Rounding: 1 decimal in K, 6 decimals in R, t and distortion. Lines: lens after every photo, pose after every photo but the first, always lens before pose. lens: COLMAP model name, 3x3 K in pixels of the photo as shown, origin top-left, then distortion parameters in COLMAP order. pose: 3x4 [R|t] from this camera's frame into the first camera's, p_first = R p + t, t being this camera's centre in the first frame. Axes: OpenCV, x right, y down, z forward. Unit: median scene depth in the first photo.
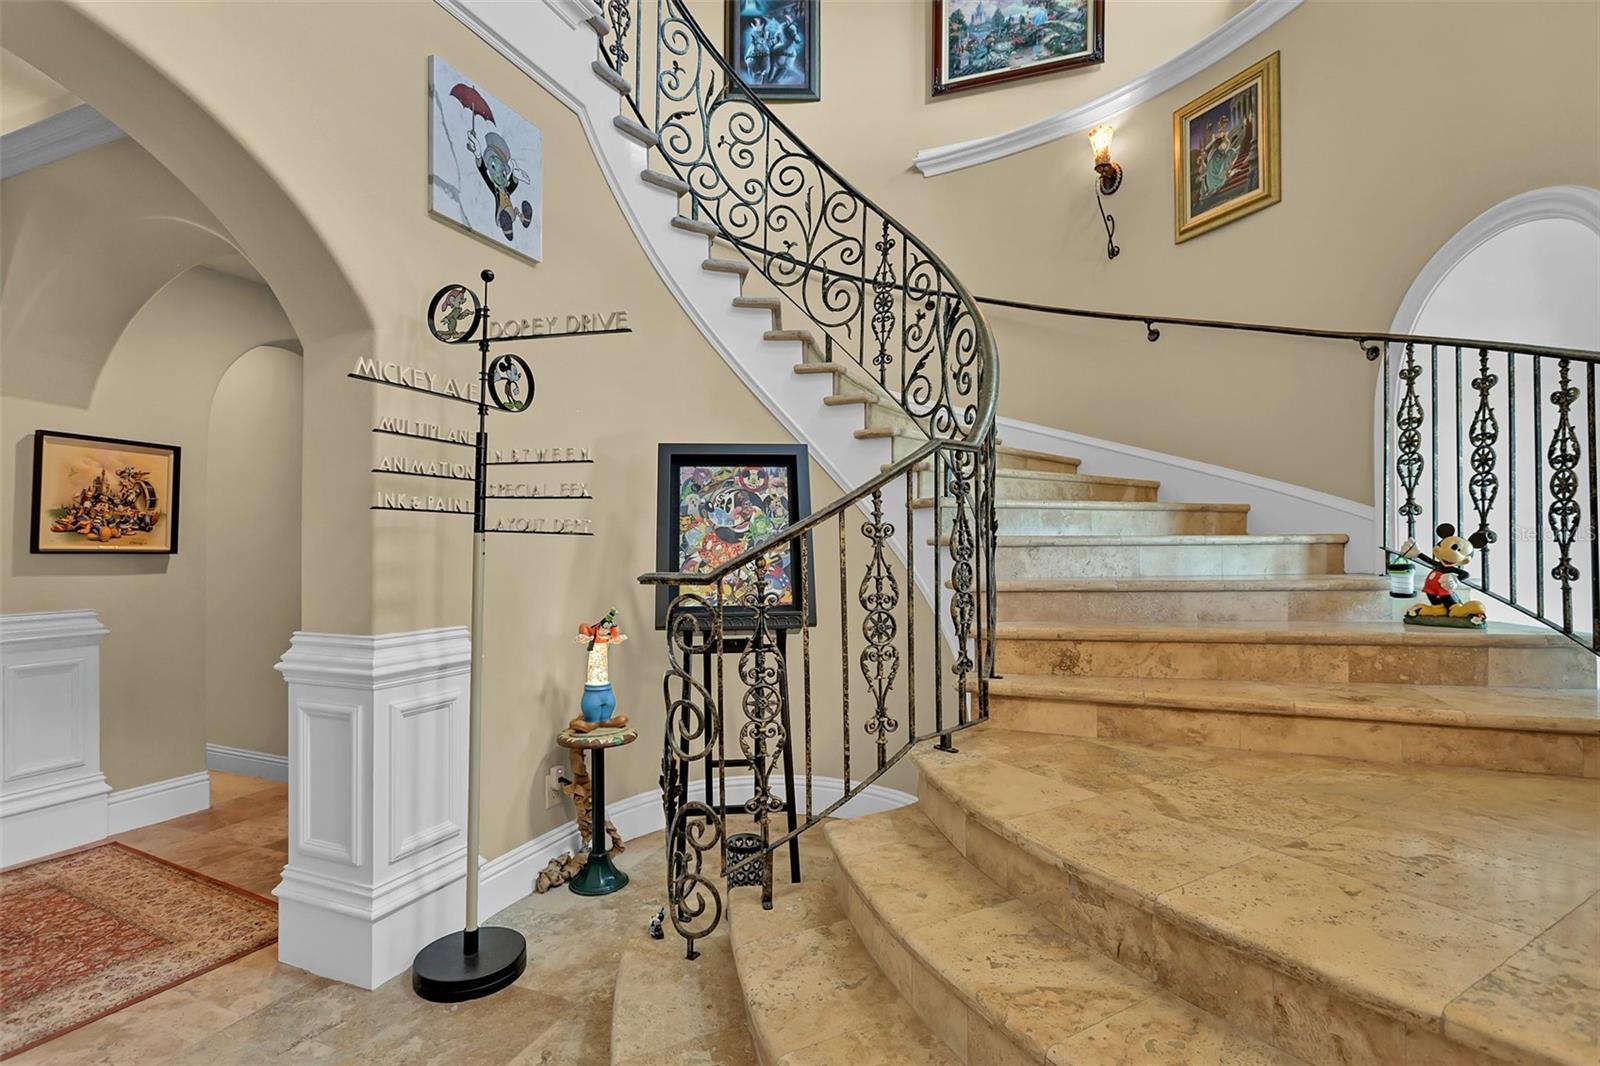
lens RADIAL K [[783.4, 0, 800.0], [0, 783.4, 533.0], [0, 0, 1]] dist [-0.005621, 0.000236]
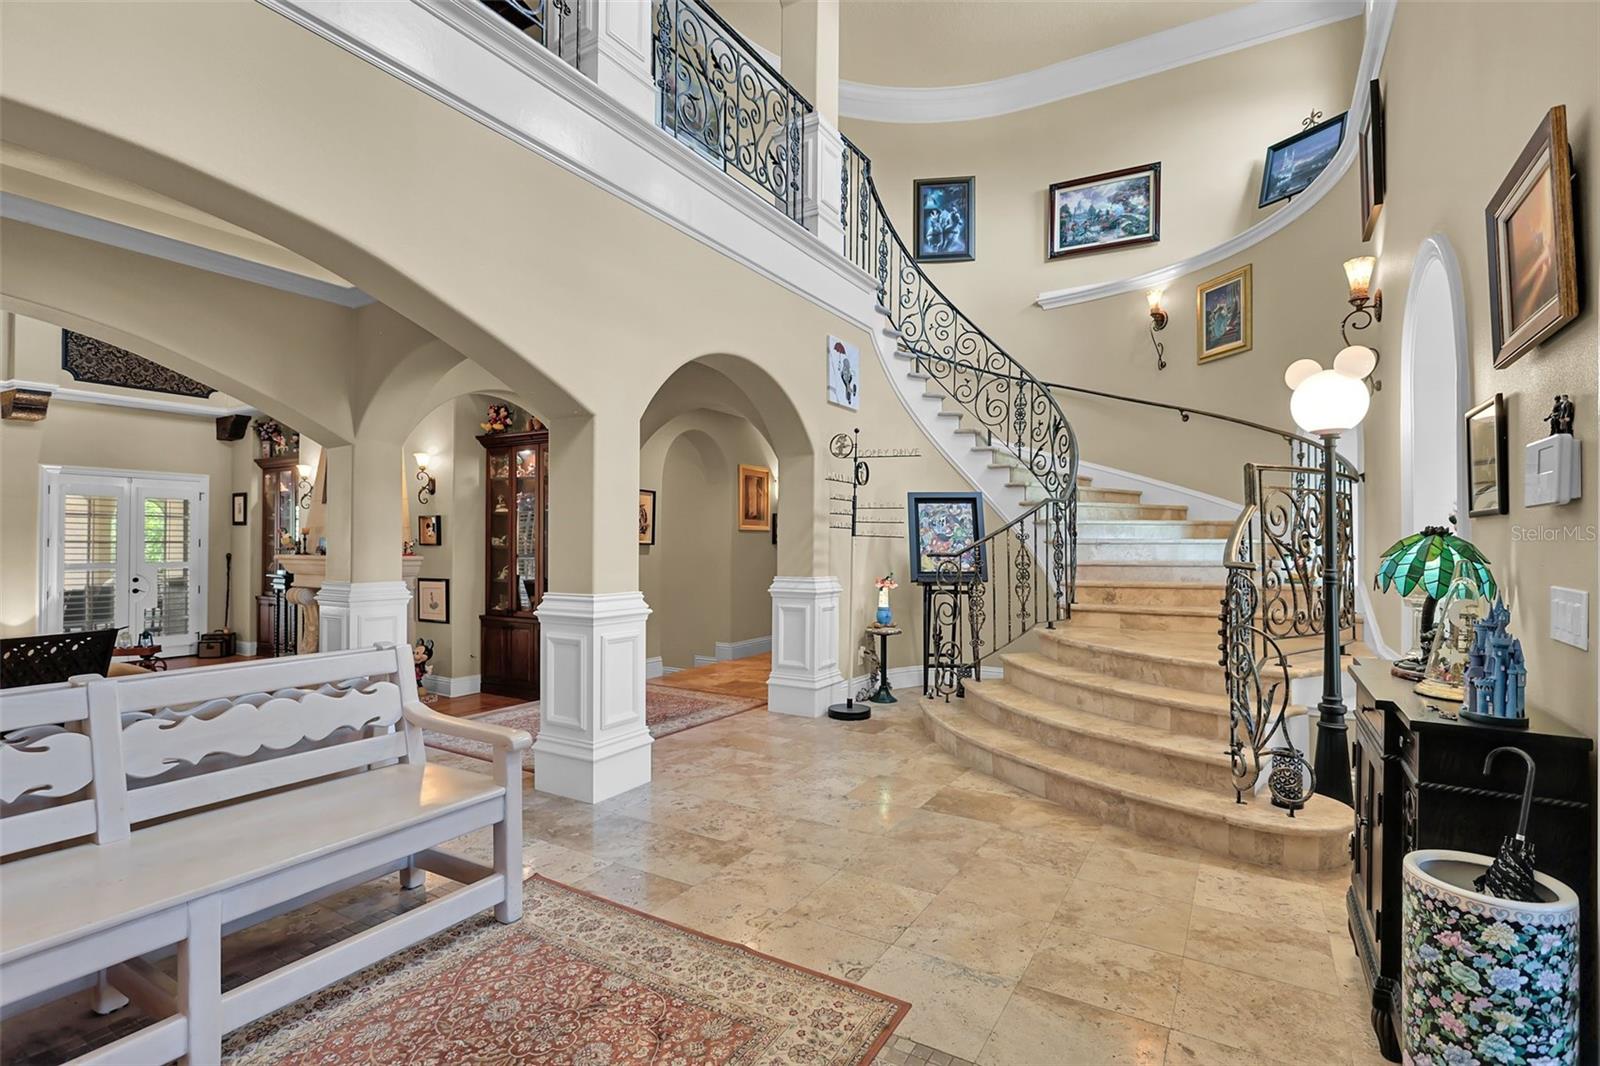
lens RADIAL K [[767.5, 0, 800.0], [0, 767.5, 533.0], [0, 0, 1]] dist [-0.013781, 0.000198]
pose [[0.988861, 0.005412, -0.148745, -0.150635], [-0.005185, 0.999985, 0.001919, -0.009941], [0.148753, -0.001126, 0.988874, -0.960529]]
